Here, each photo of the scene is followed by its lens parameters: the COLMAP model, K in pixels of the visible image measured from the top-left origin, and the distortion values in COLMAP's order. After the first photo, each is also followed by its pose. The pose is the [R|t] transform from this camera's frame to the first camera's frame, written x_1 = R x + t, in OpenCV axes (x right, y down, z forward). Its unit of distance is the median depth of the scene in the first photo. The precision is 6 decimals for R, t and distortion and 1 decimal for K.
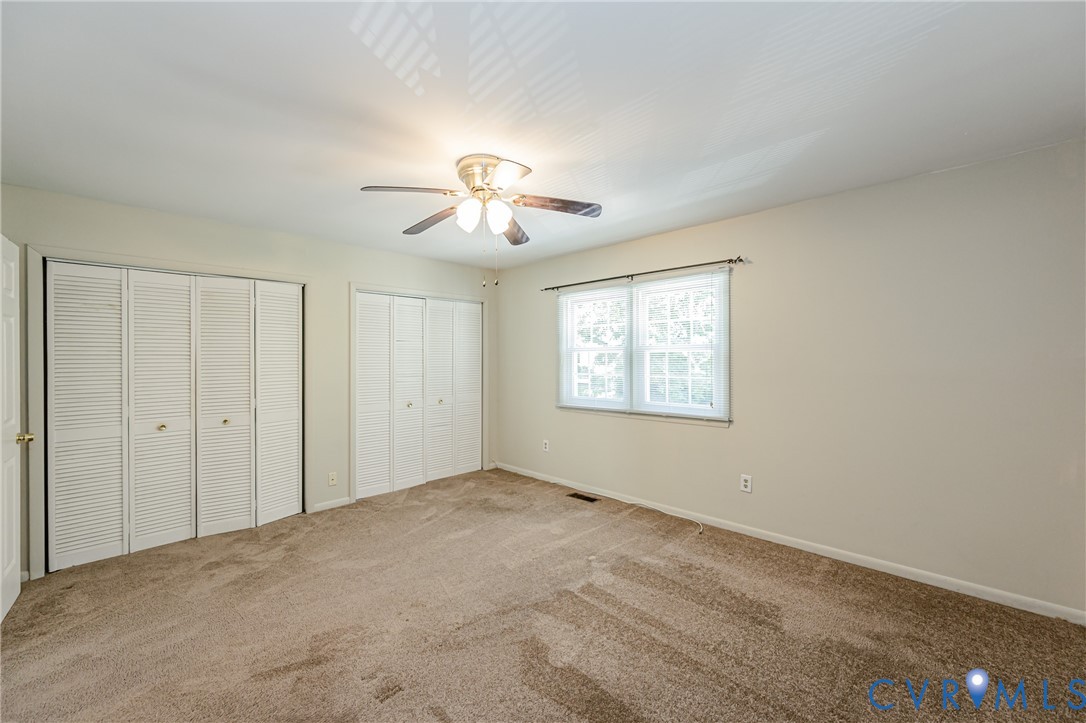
lens RADIAL K [[435.3, 0, 541.4], [0, 435.3, 358.2], [0, 0, 1]] dist [-0.001571, 0.000007]
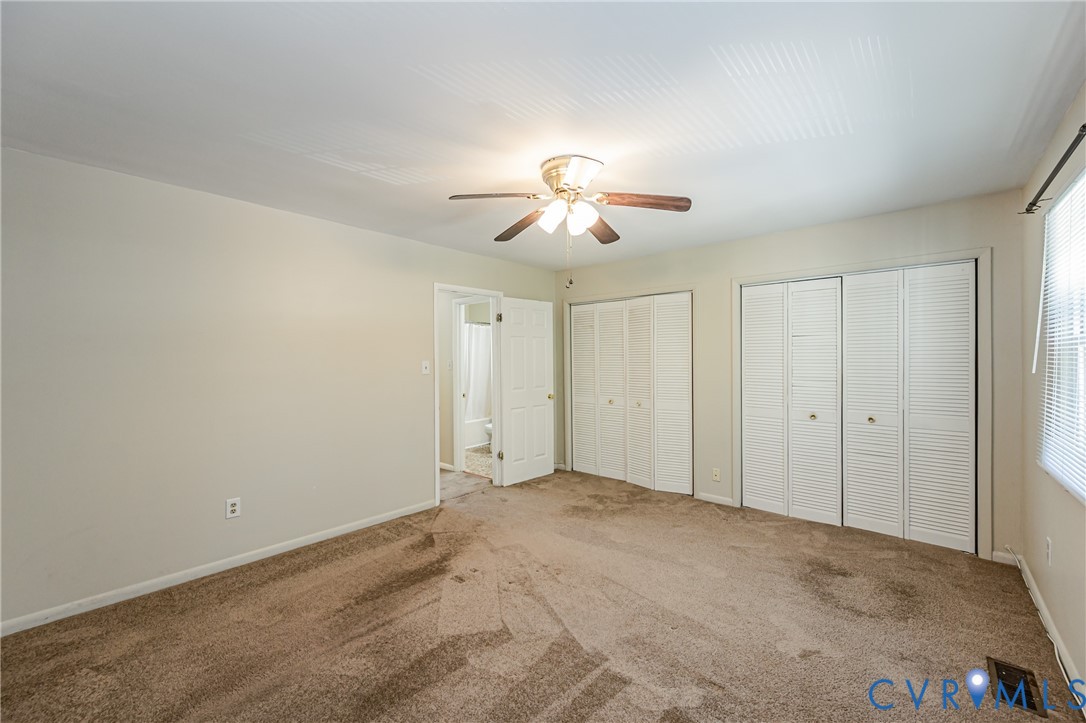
lens RADIAL K [[435.3, 0, 541.4], [0, 435.3, 358.2], [0, 0, 1]] dist [-0.001571, 0.000007]
pose [[0.050303, 0.007667, -0.998705, 0.532914], [0.002691, 0.999966, 0.007812, -0.006701], [0.998730, -0.003081, 0.050280, 0.549090]]
